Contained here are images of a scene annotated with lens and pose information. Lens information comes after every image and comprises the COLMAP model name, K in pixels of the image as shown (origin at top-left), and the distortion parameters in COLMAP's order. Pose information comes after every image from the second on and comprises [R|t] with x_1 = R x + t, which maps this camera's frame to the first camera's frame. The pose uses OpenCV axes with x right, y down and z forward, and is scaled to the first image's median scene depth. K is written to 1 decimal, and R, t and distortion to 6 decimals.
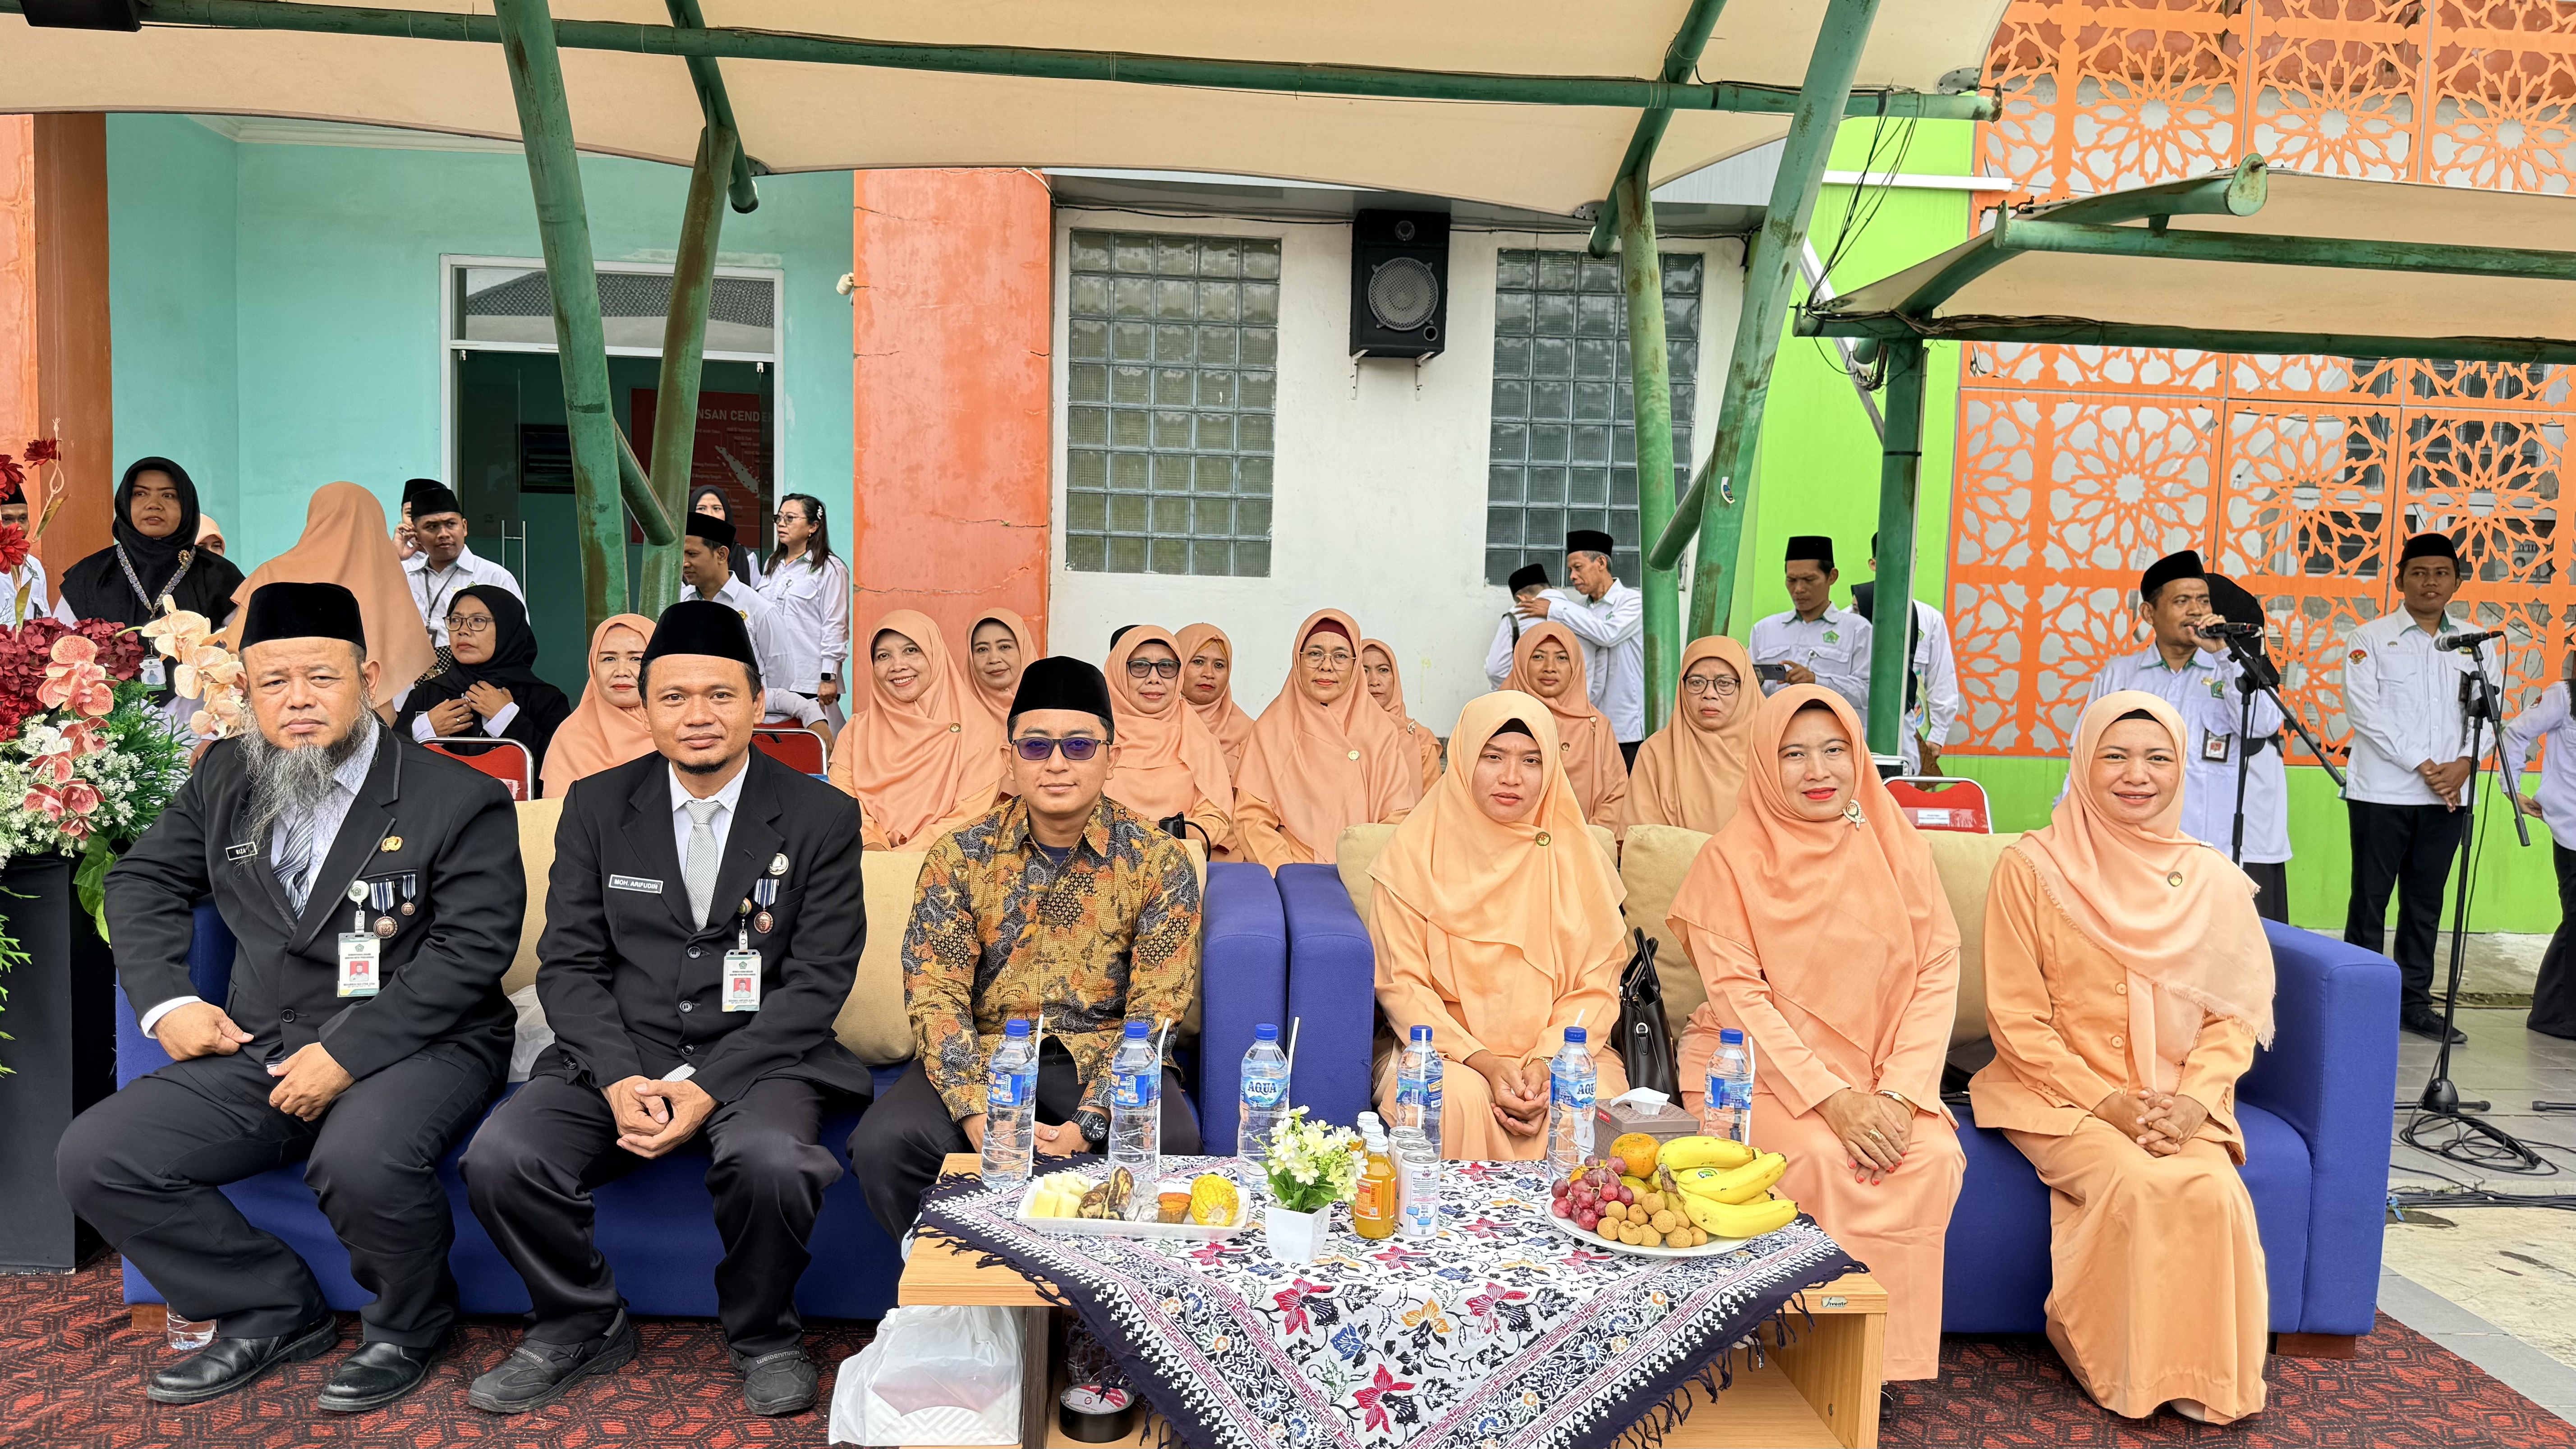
lens RADIAL K [[1874.8, 0, 1293.5], [0, 1874.8, 736.0], [0, 0, 1]] dist [0.143435, -0.167522]
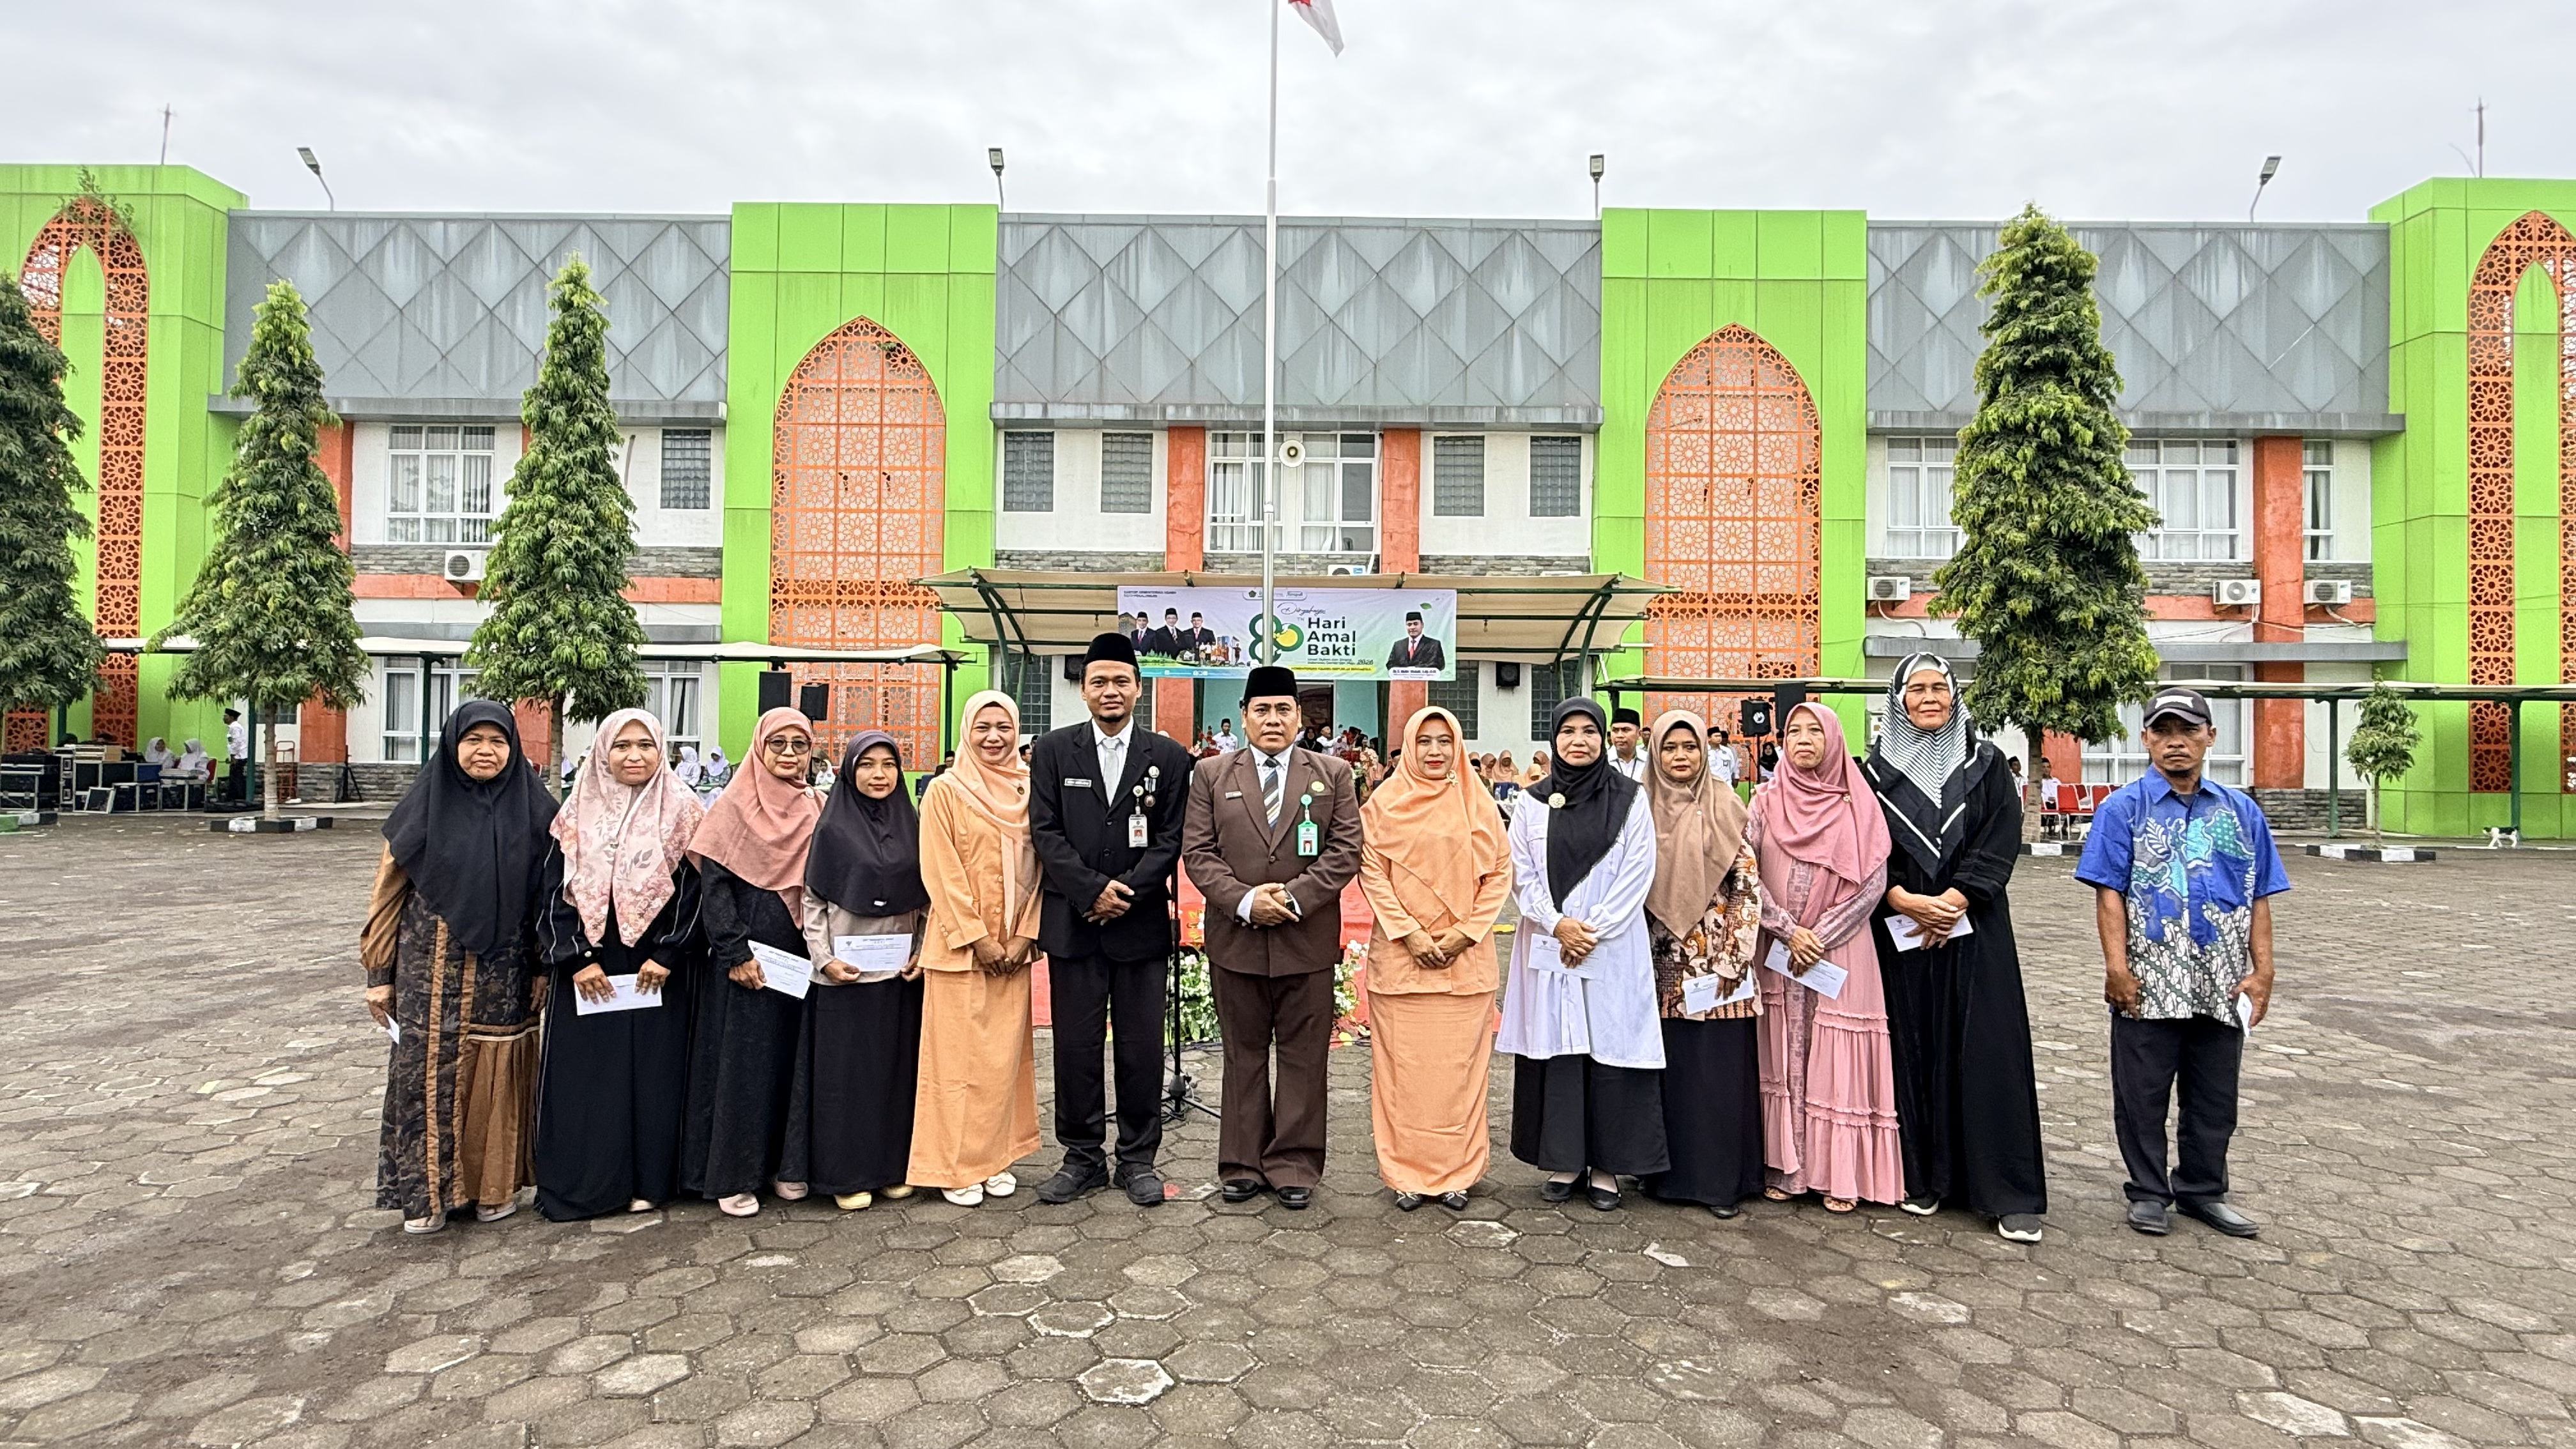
lens RADIAL K [[1312.3, 0, 1290.3], [0, 1312.3, 722.6], [0, 0, 1]] dist [-0.001241, -0.001367]
pose [[0.996552, -0.020559, -0.080383, -0.187344], [0.013020, 0.995561, -0.093209, 0.139777], [0.081943, 0.091841, 0.992396, -1.882915]]
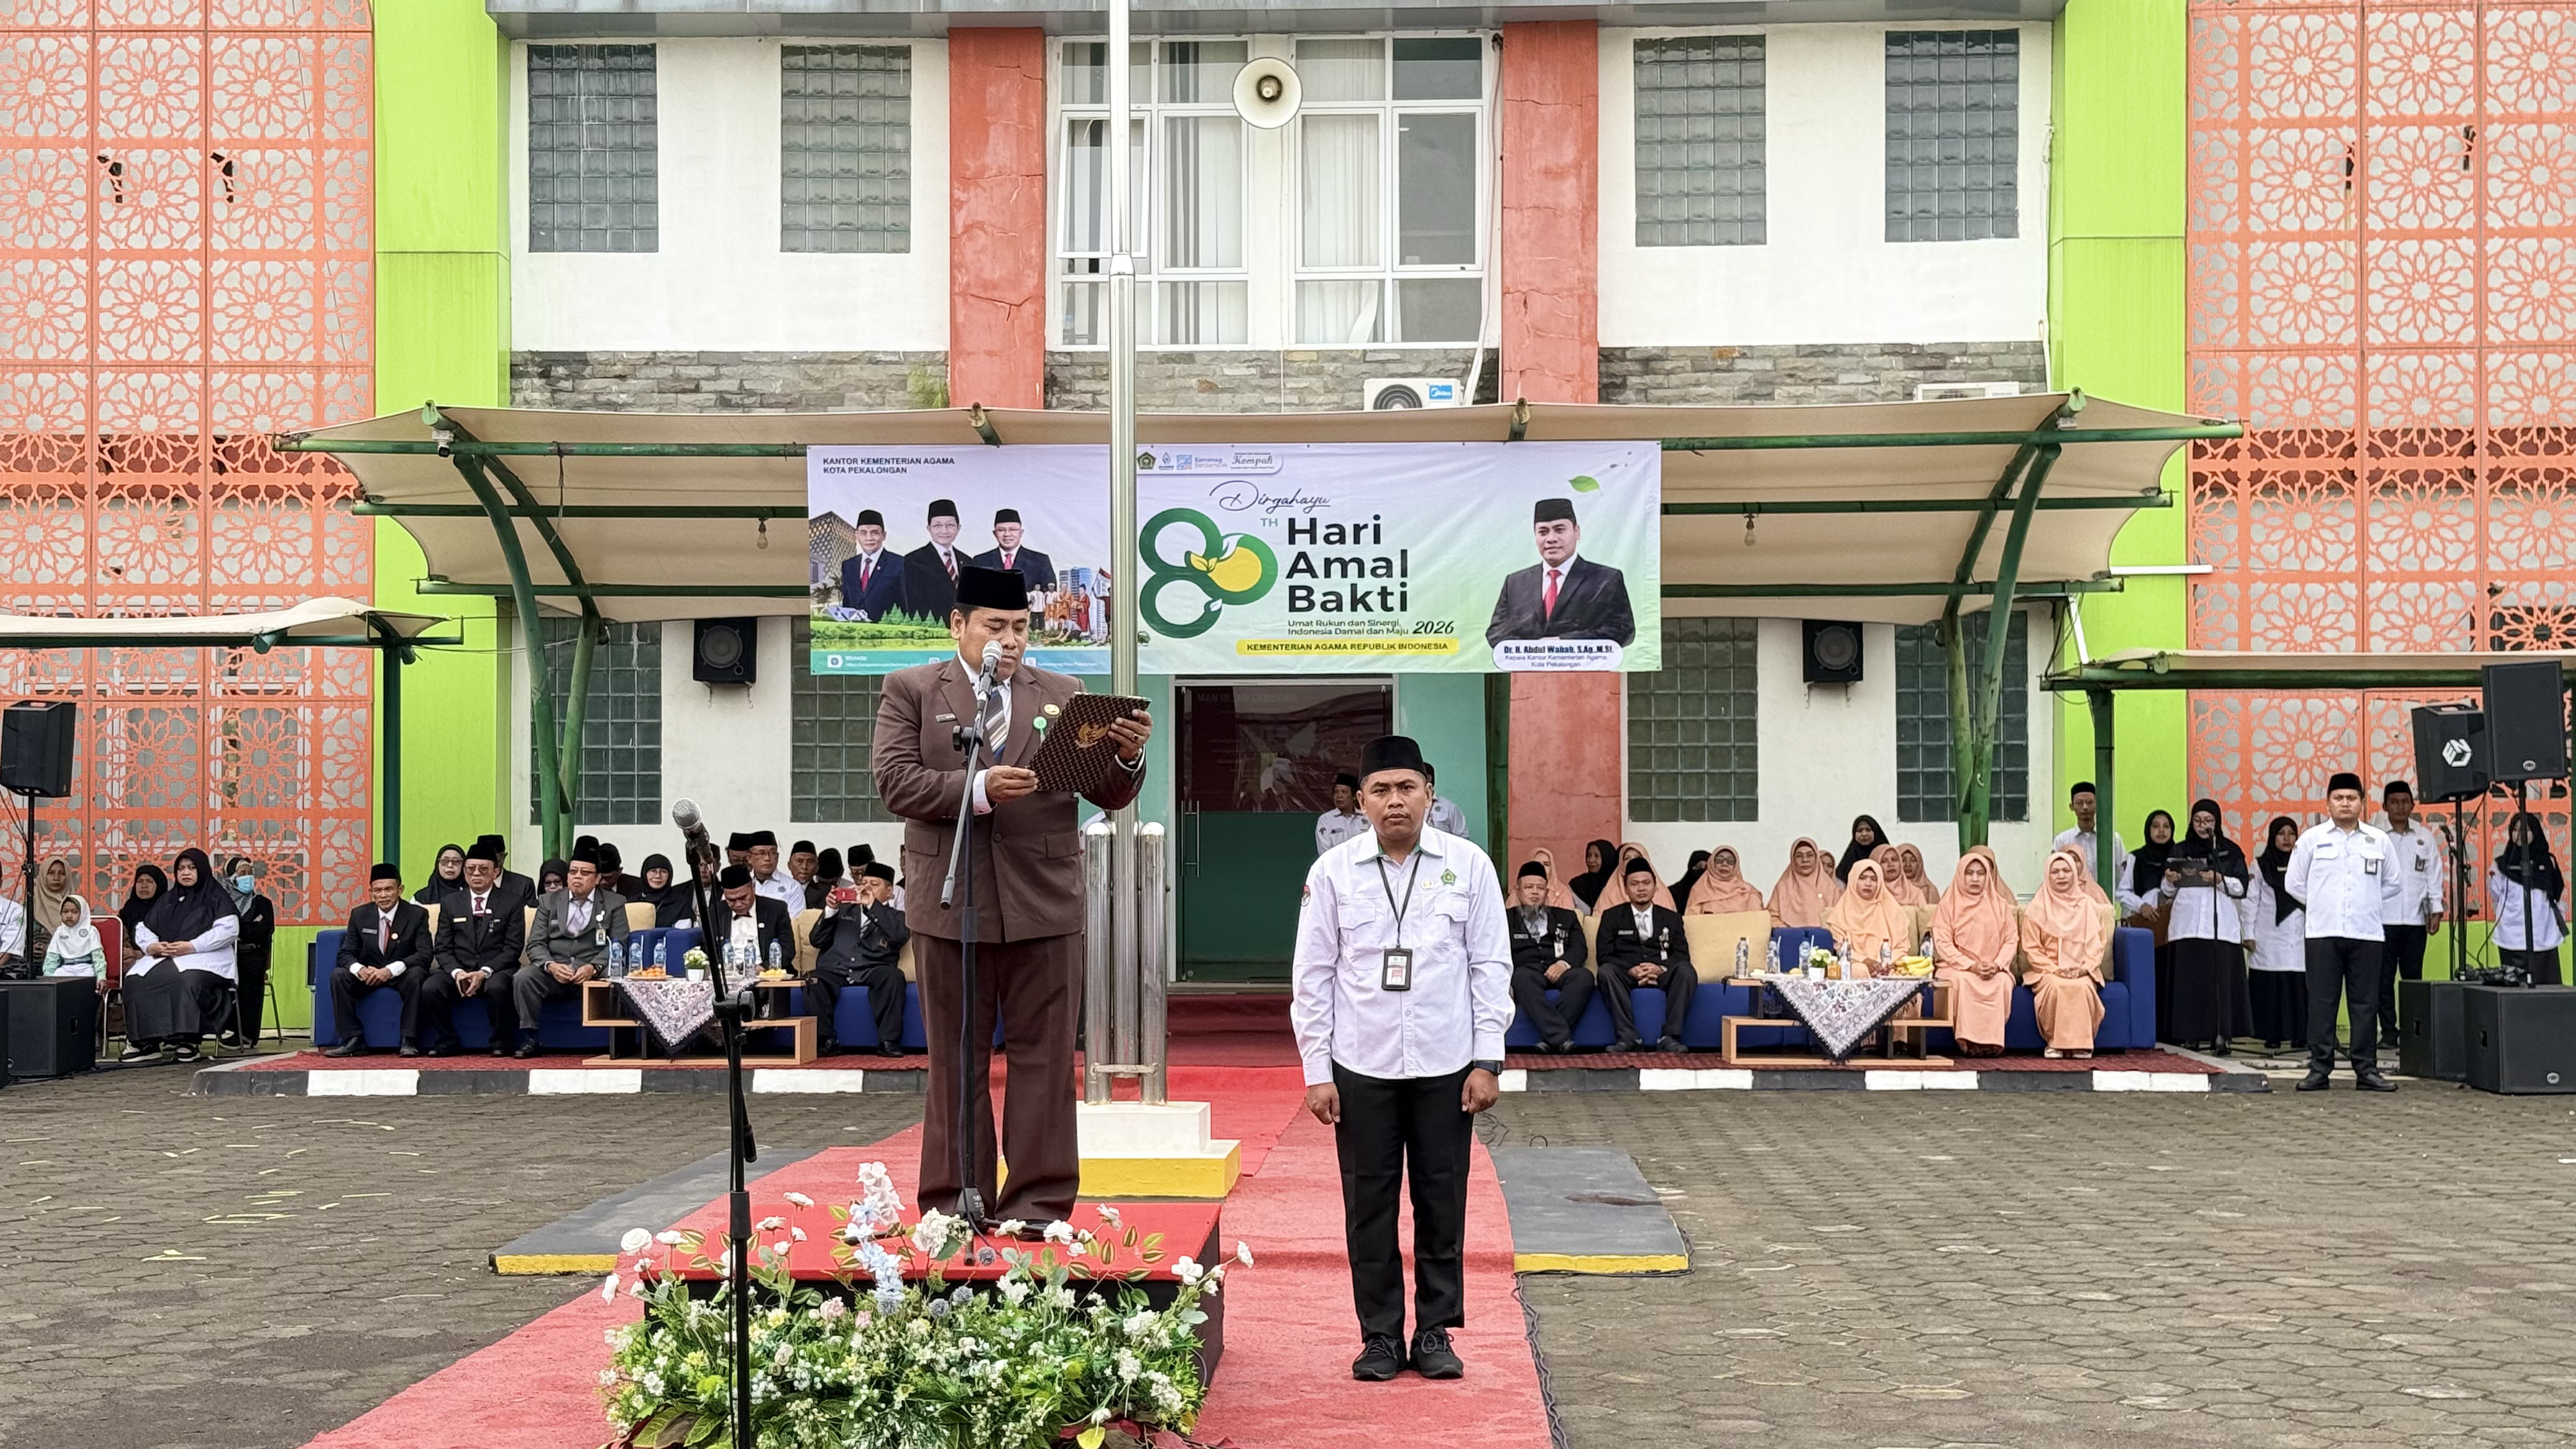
lens RADIAL K [[3574.3, 0, 1300.7], [0, 3574.3, 745.2], [0, 0, 1]] dist [0.155551, -0.222572]
pose [[0.994195, -0.036965, -0.101046, -0.088880], [0.026244, 0.994080, -0.105437, 0.160753], [0.104345, 0.102173, 0.989279, -2.047178]]
